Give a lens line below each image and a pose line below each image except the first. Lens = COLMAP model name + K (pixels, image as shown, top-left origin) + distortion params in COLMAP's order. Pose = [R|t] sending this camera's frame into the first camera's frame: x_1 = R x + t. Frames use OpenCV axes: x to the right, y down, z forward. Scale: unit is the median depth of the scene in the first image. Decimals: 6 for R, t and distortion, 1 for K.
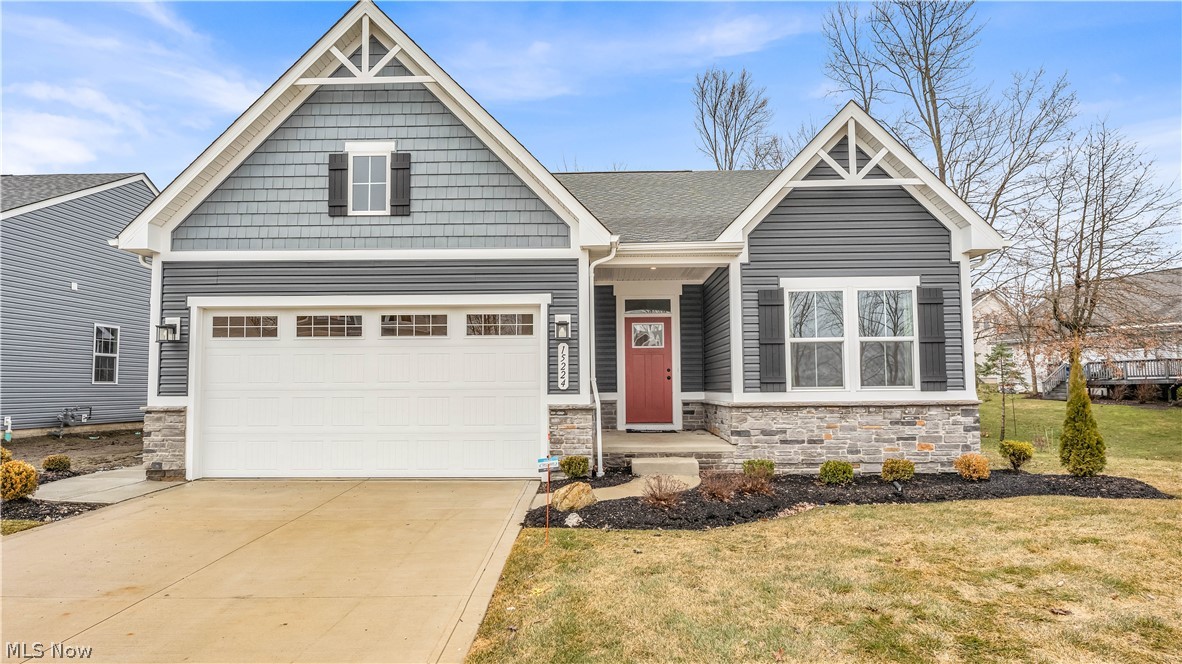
lens RADIAL K [[705.3, 0, 591.6], [0, 705.3, 331.9], [0, 0, 1]] dist [0.002278, 0.005549]
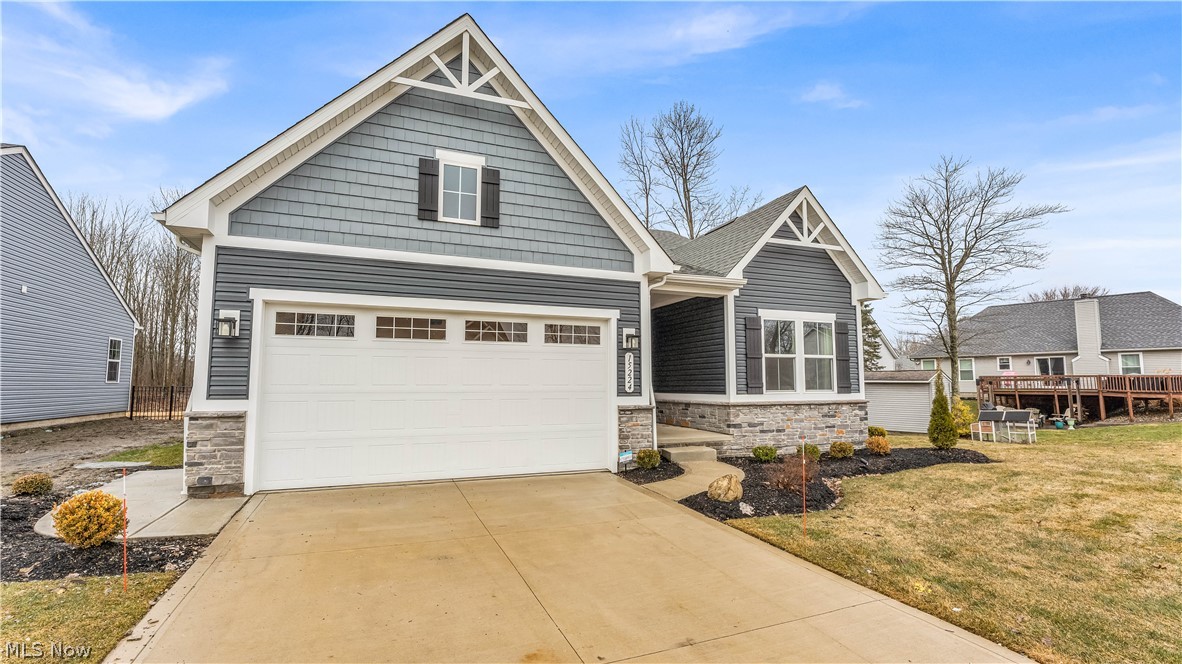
lens RADIAL K [[515.2, 0, 592.7], [0, 515.2, 335.7], [0, 0, 1]] dist [0.003028, -0.001039]
pose [[0.921261, 0.043321, 0.386524, -0.420108], [-0.037197, 0.999036, -0.023314, 0.009603], [-0.387161, 0.007101, 0.921985, 0.229884]]
